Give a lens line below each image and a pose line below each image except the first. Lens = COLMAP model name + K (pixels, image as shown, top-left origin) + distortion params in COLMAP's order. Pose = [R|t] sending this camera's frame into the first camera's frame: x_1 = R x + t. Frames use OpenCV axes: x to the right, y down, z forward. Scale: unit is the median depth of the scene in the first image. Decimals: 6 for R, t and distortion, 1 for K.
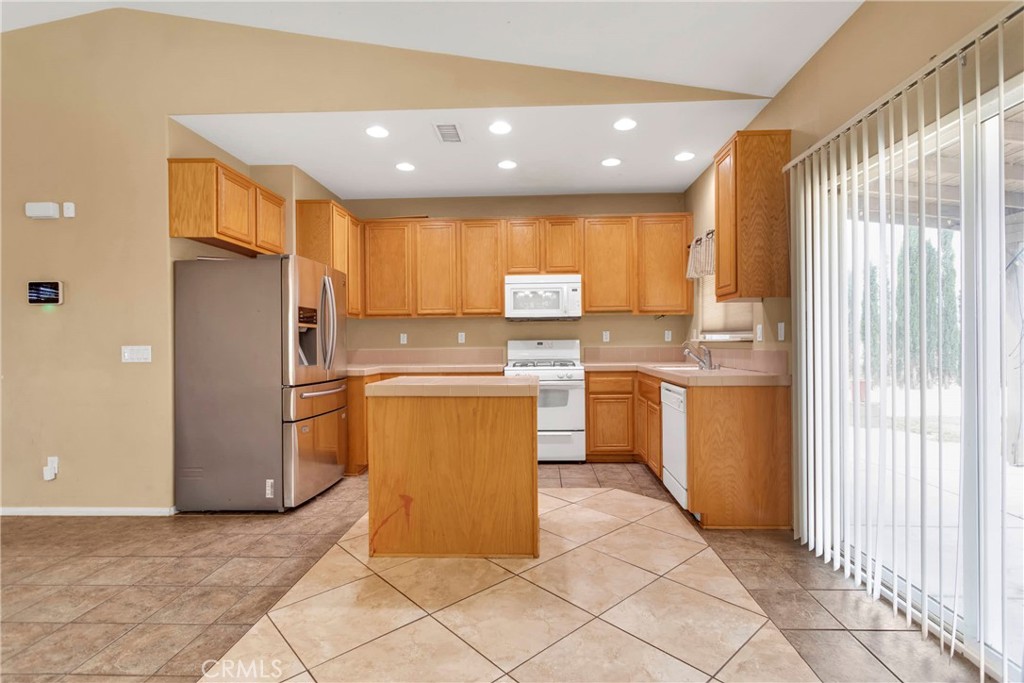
lens RADIAL K [[480.5, 0, 520.6], [0, 480.5, 343.8], [0, 0, 1]] dist [0.001704, 0.000303]
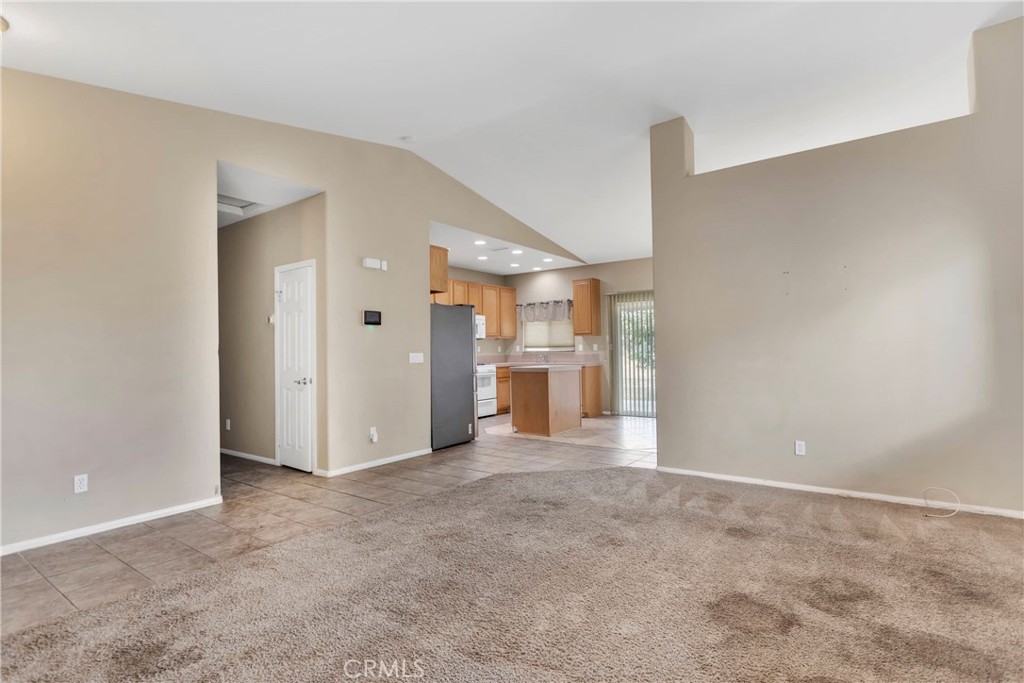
lens RADIAL K [[496.8, 0, 517.0], [0, 496.8, 340.7], [0, 0, 1]] dist [0.001090, 0.000514]
pose [[0.548767, 0.019074, 0.835758, -1.491917], [0.012497, 0.999441, -0.031016, 0.014290], [-0.835882, 0.027465, 0.548222, -0.166905]]
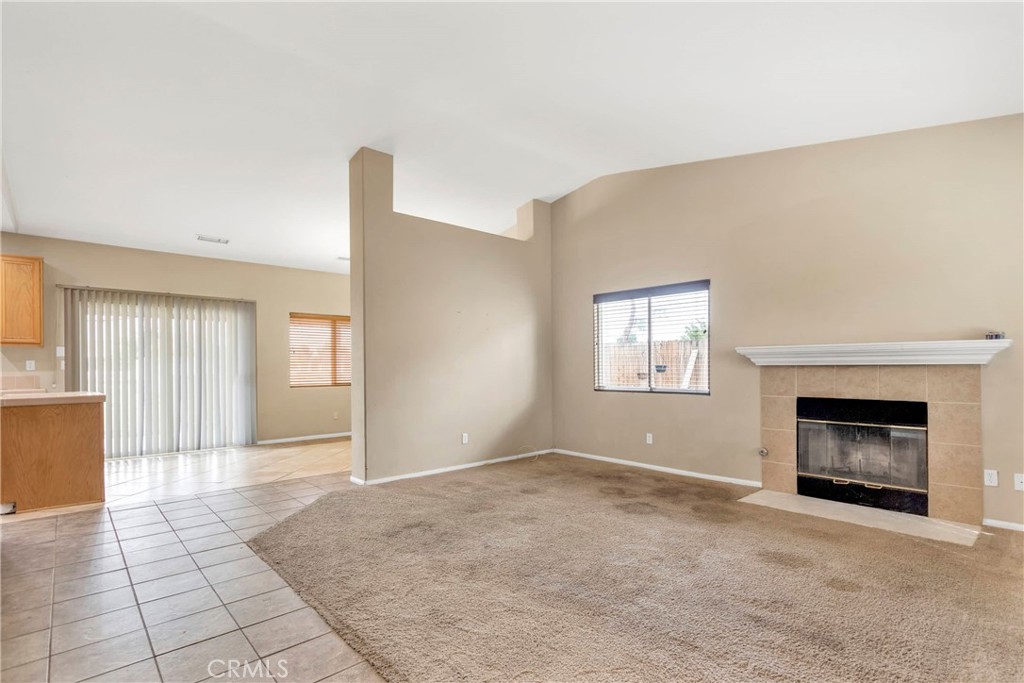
lens RADIAL K [[490.7, 0, 526.1], [0, 490.7, 368.5], [0, 0, 1]] dist [0.001594, 0.000275]
pose [[-0.715765, 0.011559, 0.698246, -1.441013], [0.015121, 0.999885, -0.001053, 0.011910], [-0.698178, 0.009804, -0.715857, 0.687585]]
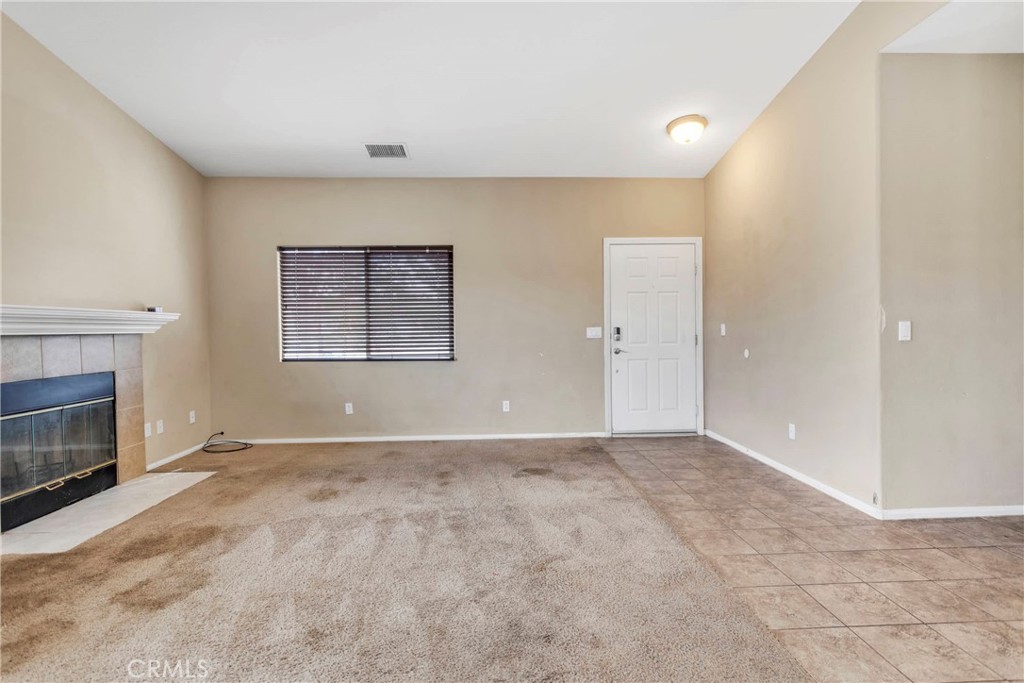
lens RADIAL K [[496.8, 0, 517.0], [0, 496.8, 340.7], [0, 0, 1]] dist [0.001090, 0.000514]
pose [[0.088592, 0.032309, -0.995544, -0.444366], [0.010526, 0.999388, 0.033370, 0.005212], [0.996012, -0.013435, 0.088198, 0.227073]]
